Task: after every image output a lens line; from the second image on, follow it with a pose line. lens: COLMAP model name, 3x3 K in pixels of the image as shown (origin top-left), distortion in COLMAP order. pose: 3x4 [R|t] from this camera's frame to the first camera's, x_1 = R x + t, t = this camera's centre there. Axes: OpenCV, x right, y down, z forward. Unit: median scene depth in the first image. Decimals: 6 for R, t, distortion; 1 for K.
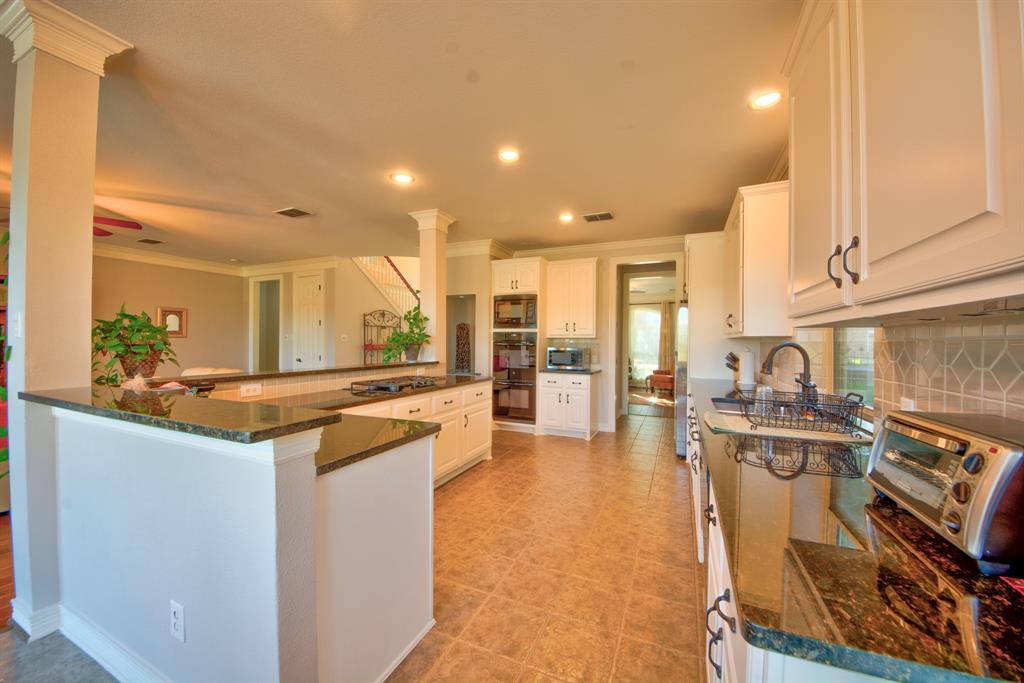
lens RADIAL K [[365.8, 0, 517.6], [0, 365.8, 343.7], [0, 0, 1]] dist [-0.000207, -0.000021]
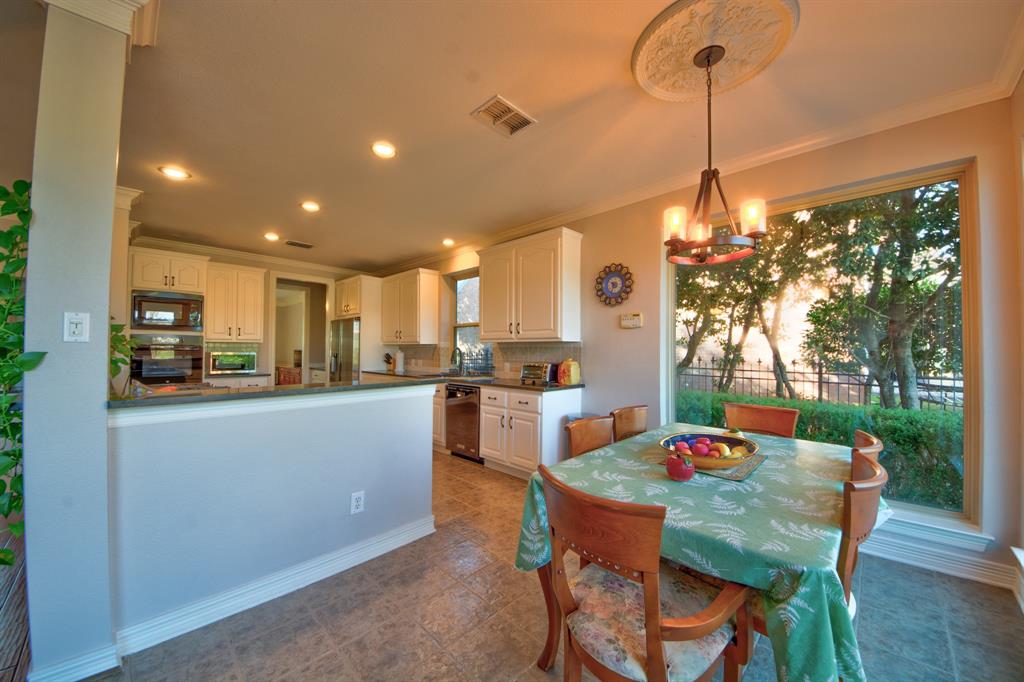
lens RADIAL K [[380.9, 0, 502.8], [0, 380.9, 342.6], [0, 0, 1]] dist [-0.000781, -0.013397]
pose [[0.377437, 0.009767, 0.925984, -0.576766], [0.000808, 0.999941, -0.010877, -0.003082], [-0.926035, 0.004854, 0.377406, -0.088764]]
